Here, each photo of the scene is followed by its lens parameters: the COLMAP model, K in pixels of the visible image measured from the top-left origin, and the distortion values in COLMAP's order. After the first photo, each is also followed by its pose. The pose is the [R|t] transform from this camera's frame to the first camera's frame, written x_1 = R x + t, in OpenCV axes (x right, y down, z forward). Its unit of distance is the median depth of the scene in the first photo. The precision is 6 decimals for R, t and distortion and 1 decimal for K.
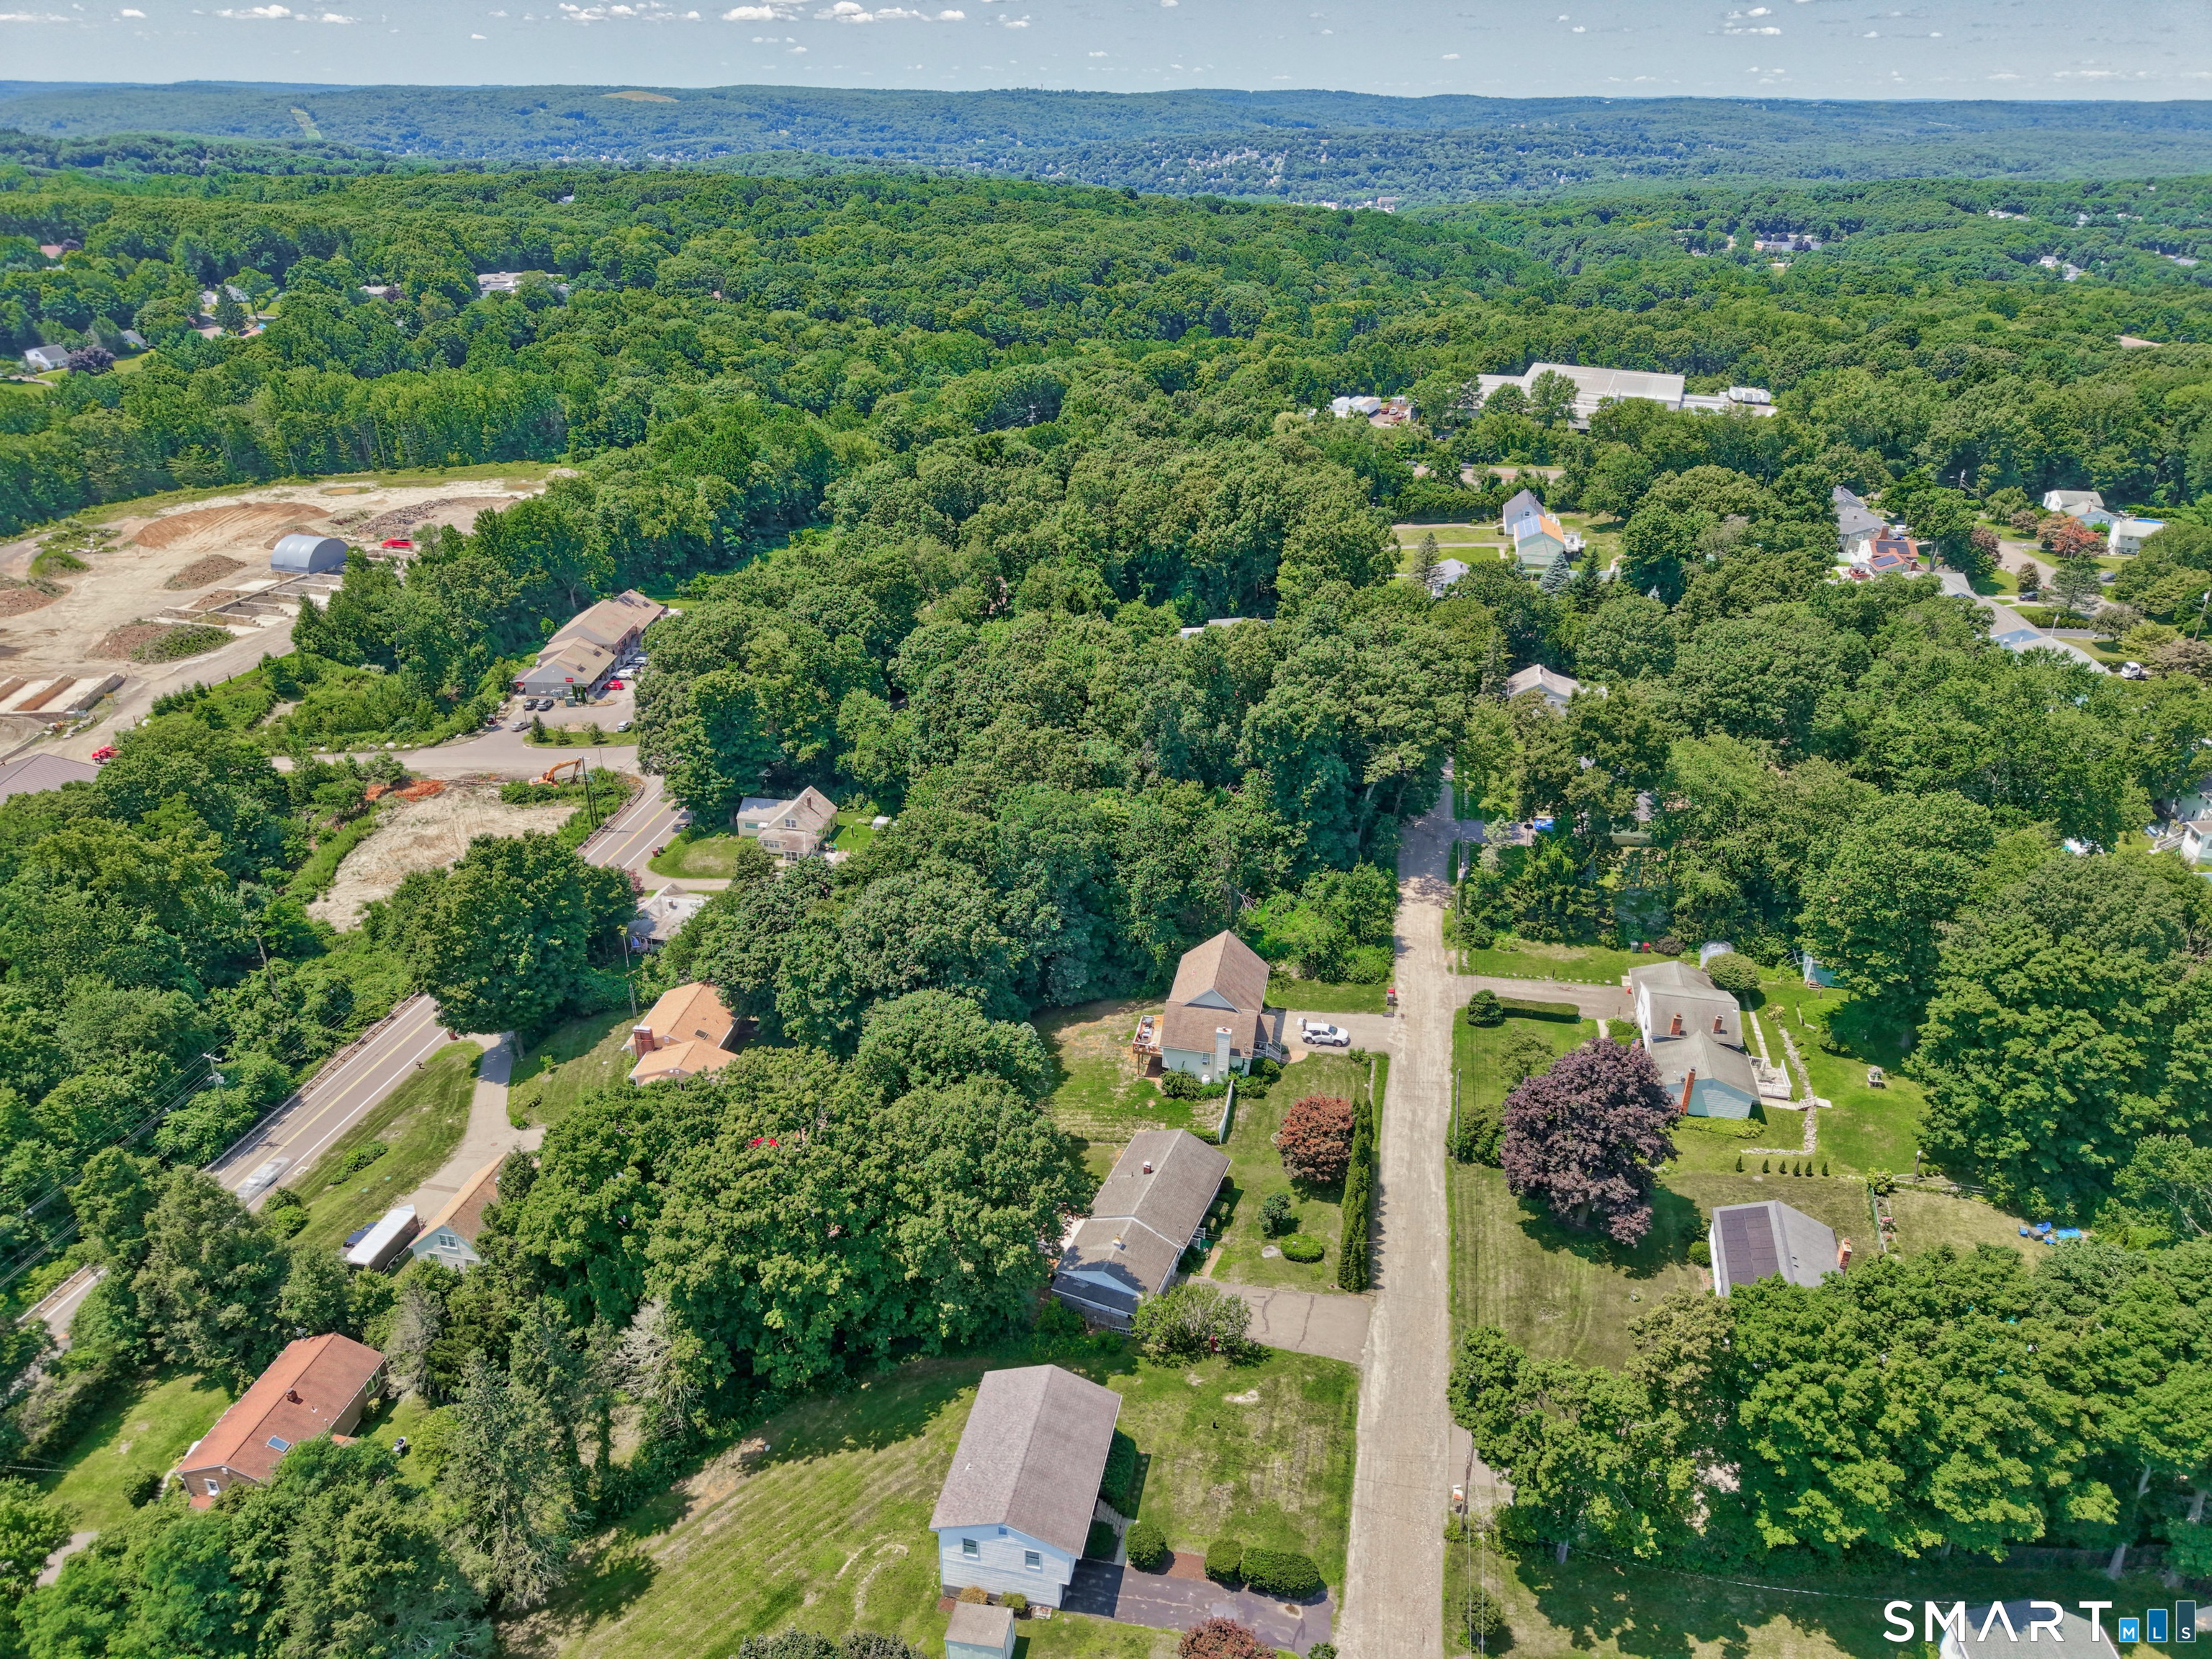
lens RADIAL K [[1469.2, 0, 1106.0], [0, 1469.2, 829.5], [0, 0, 1]] dist [0.007174, -0.004819]
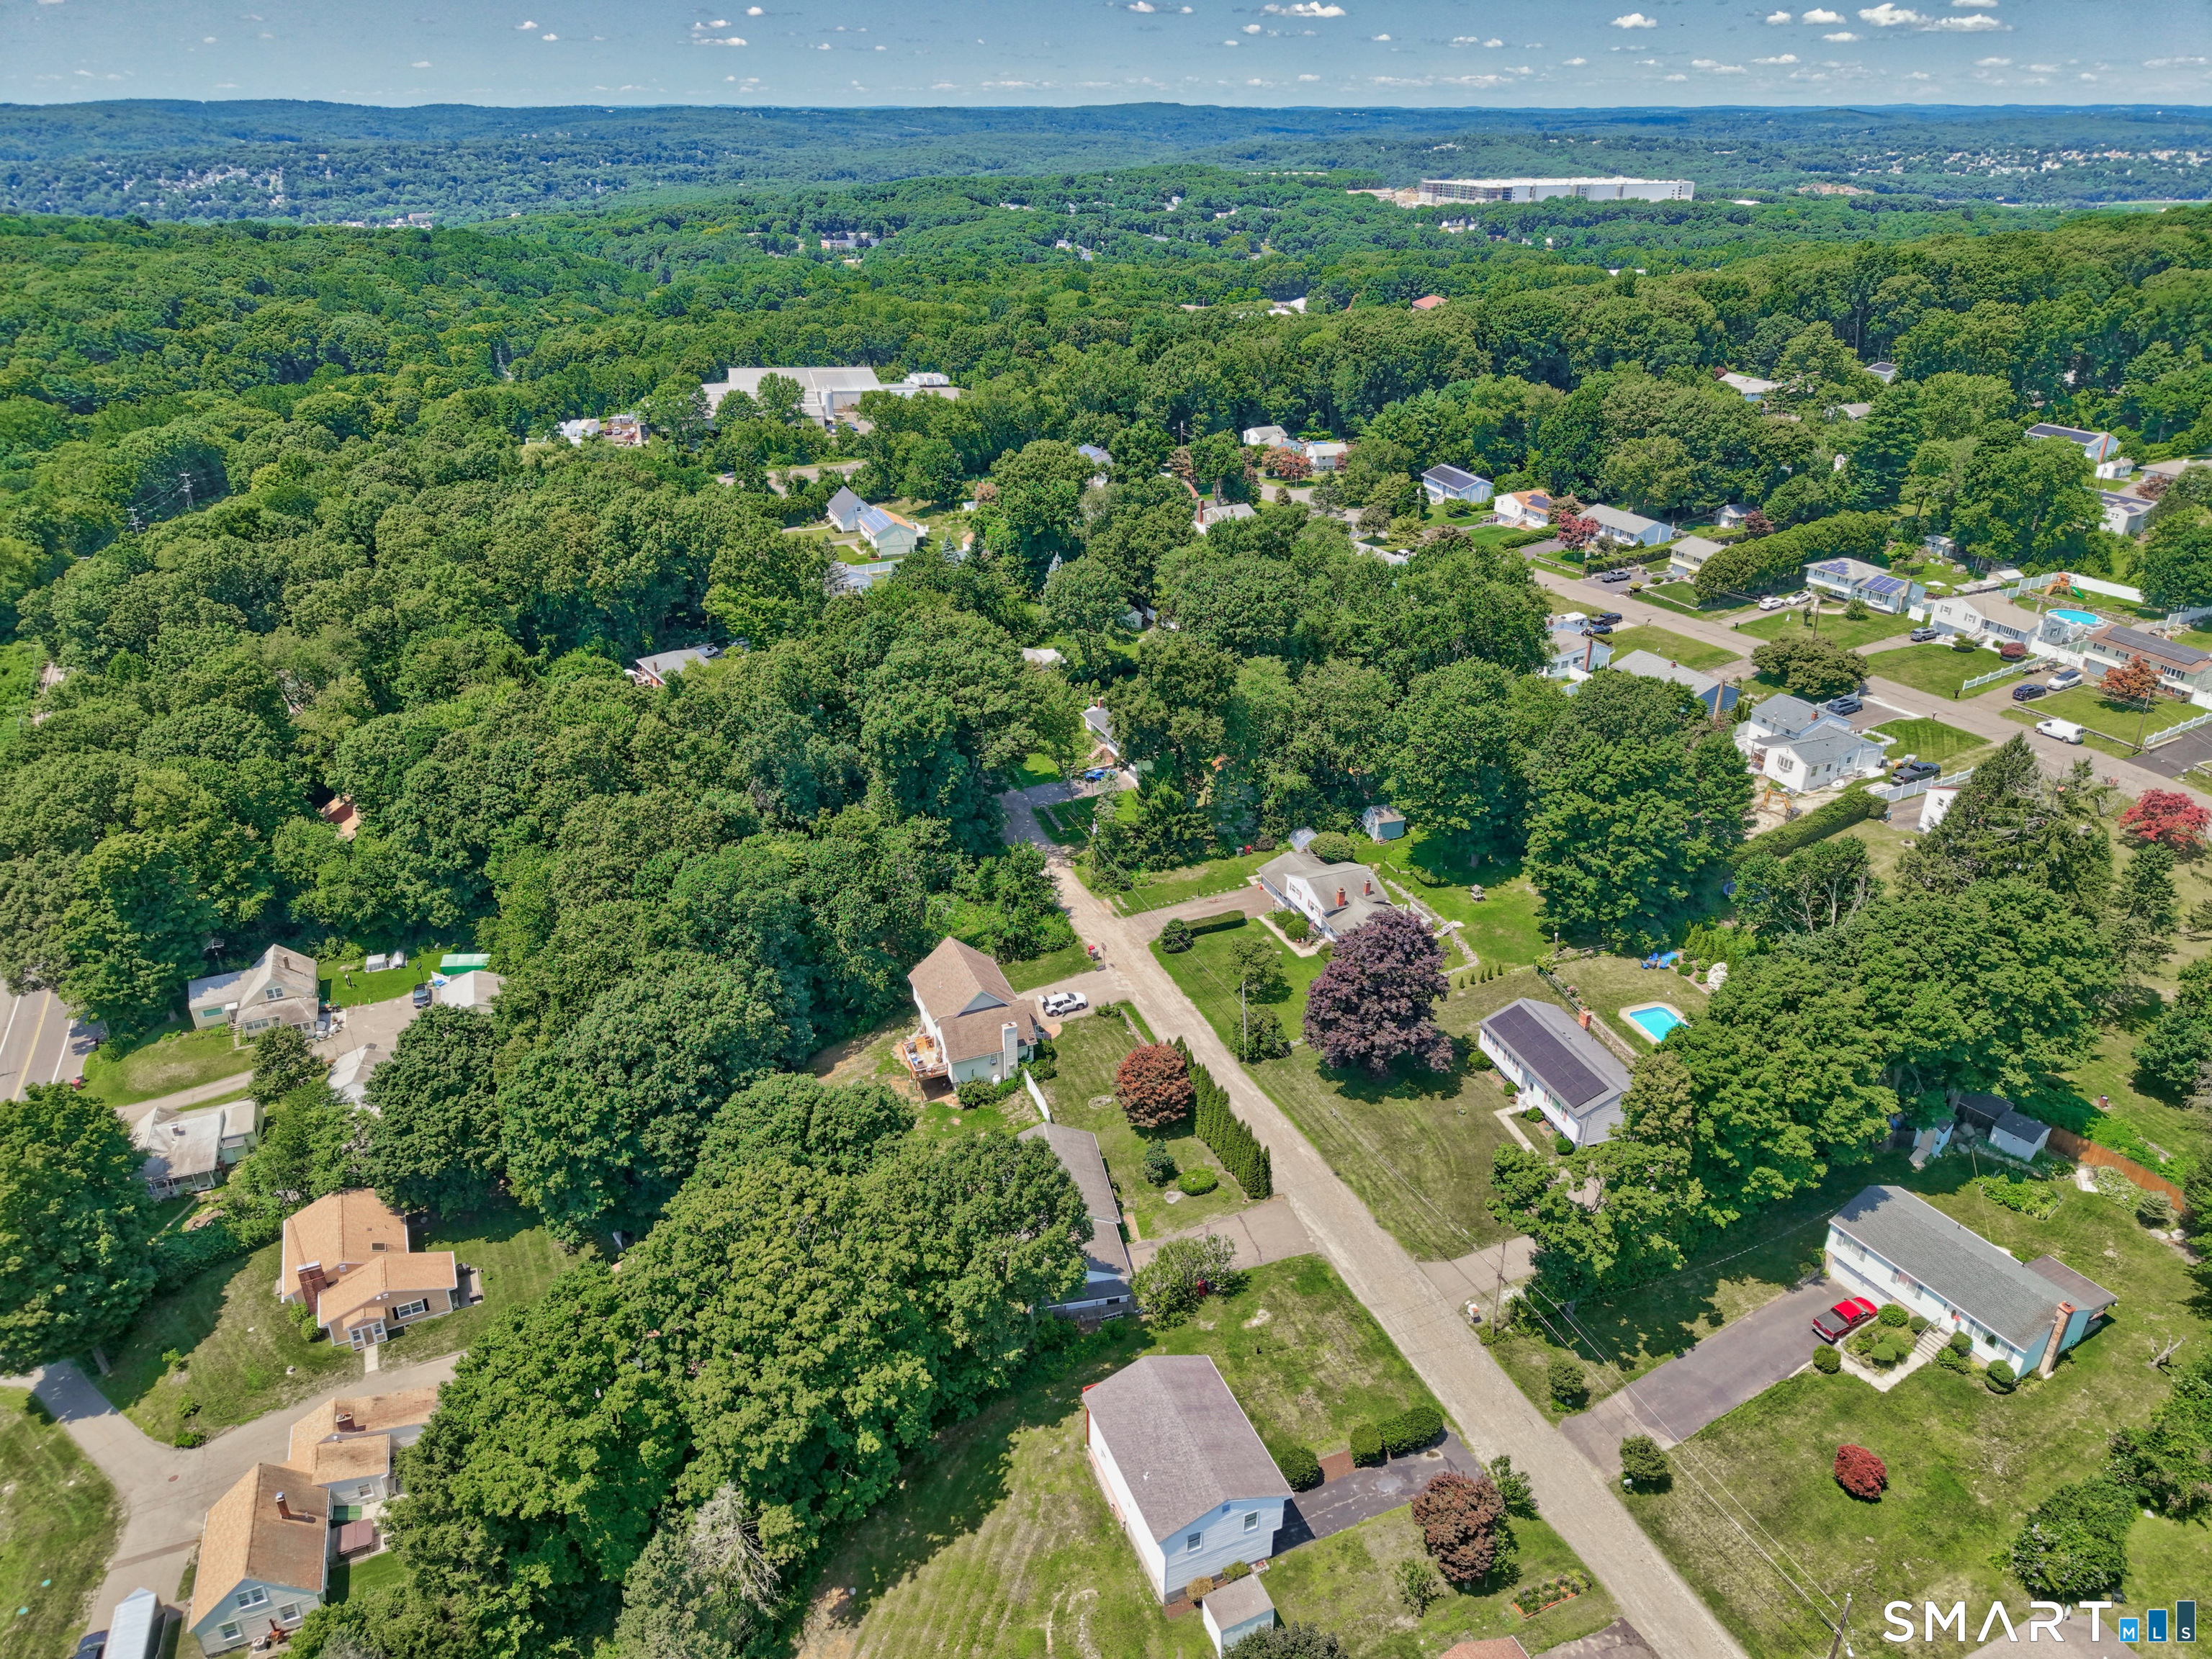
lens RADIAL K [[1461.8, 0, 1106.0], [0, 1461.8, 829.5], [0, 0, 1]] dist [0.019751, -0.016923]
pose [[0.832341, -0.251572, 0.493883, -0.290034], [0.253546, 0.965181, 0.064340, -0.037410], [-0.492872, 0.071669, 0.867145, 0.065496]]
